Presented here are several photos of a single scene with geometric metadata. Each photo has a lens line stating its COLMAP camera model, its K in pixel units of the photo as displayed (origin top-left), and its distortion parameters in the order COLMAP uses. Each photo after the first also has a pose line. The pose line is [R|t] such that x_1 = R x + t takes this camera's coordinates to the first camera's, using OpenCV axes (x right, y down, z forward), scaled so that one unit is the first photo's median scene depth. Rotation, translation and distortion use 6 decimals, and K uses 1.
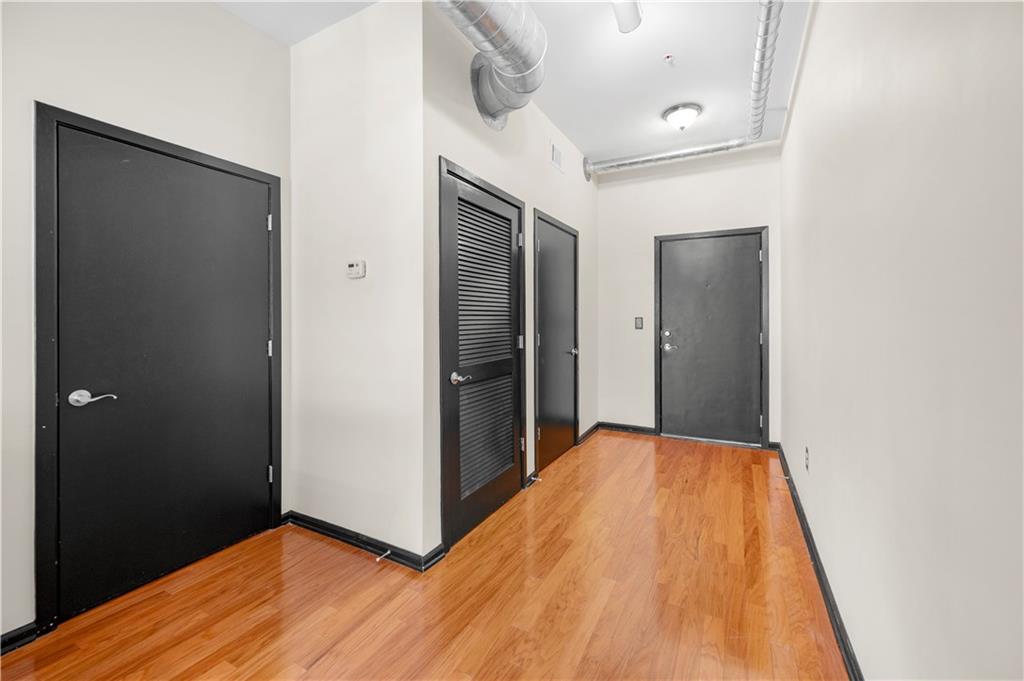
lens RADIAL K [[412.5, 0, 516.6], [0, 412.5, 316.2], [0, 0, 1]] dist [-0.000984, -0.000276]
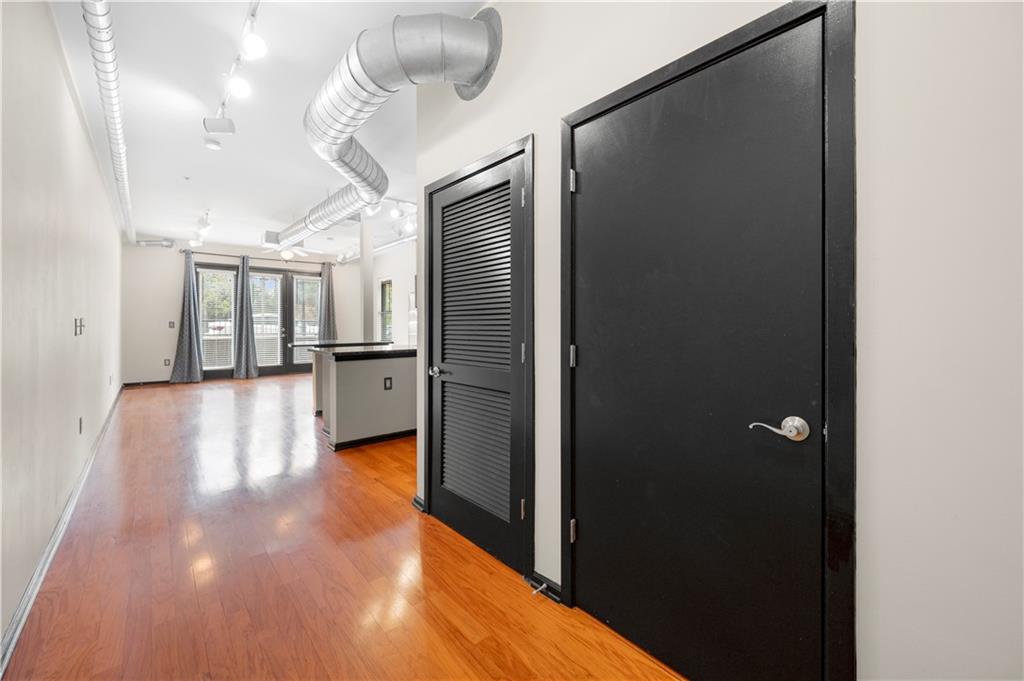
lens RADIAL K [[408.4, 0, 513.7], [0, 408.4, 324.2], [0, 0, 1]] dist [-0.000460, -0.000642]
pose [[-0.348159, 0.004437, -0.937425, 0.532017], [0.008655, 0.999961, 0.001518, 0.014040], [0.937396, -0.007585, -0.348184, 1.030246]]
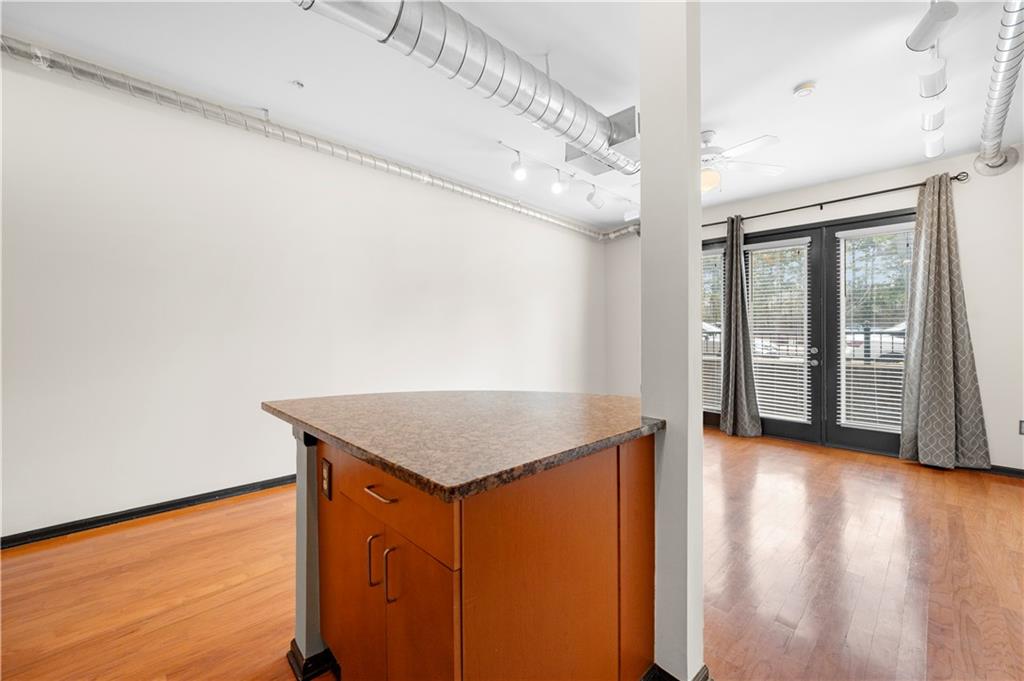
lens RADIAL K [[408.4, 0, 515.1], [0, 408.4, 334.0], [0, 0, 1]] dist [0.000020, 0.000013]
pose [[-0.954741, 0.000576, 0.297439, -0.978655], [-0.002813, 0.999936, -0.010969, 0.005618], [-0.297426, -0.011309, -0.954678, 0.166398]]
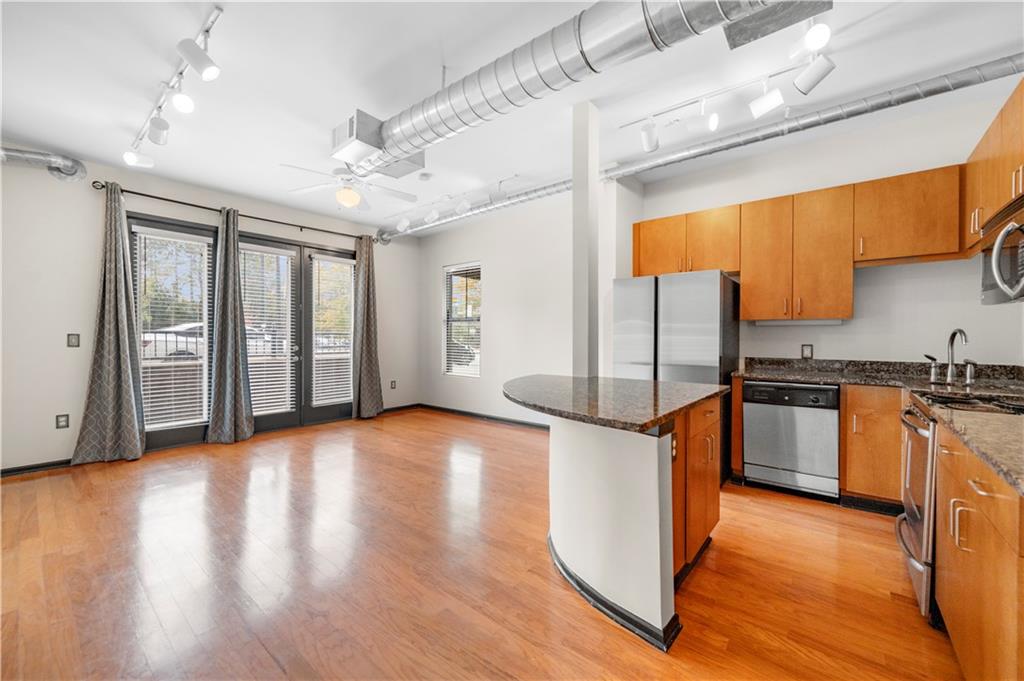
lens RADIAL K [[404.4, 0, 513.2], [0, 404.4, 336.7], [0, 0, 1]] dist [-0.002784, 0.000263]
pose [[-0.197286, 0.004477, -0.980336, -0.156317], [0.006113, 0.999976, 0.003336, -0.002304], [0.980327, -0.005334, -0.197308, -0.265163]]
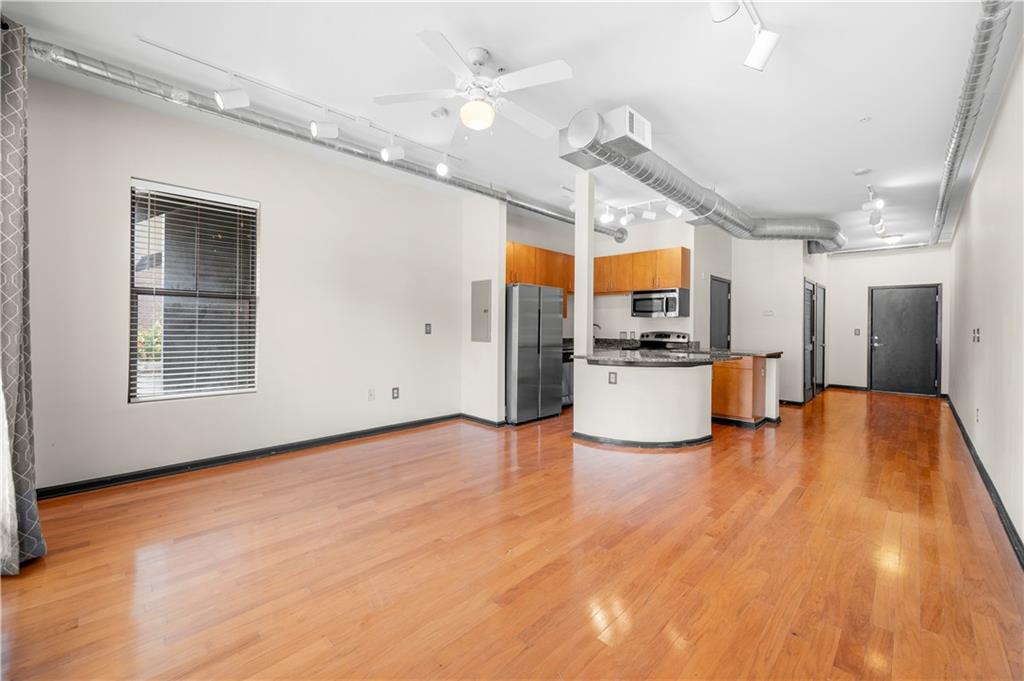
lens RADIAL K [[408.4, 0, 513.7], [0, 408.4, 324.2], [0, 0, 1]] dist [-0.000460, -0.000642]
pose [[0.958342, 0.010494, -0.285430, -0.867800], [-0.010612, 0.999943, 0.001135, -0.006535], [0.285426, 0.001941, 0.958399, -1.591147]]
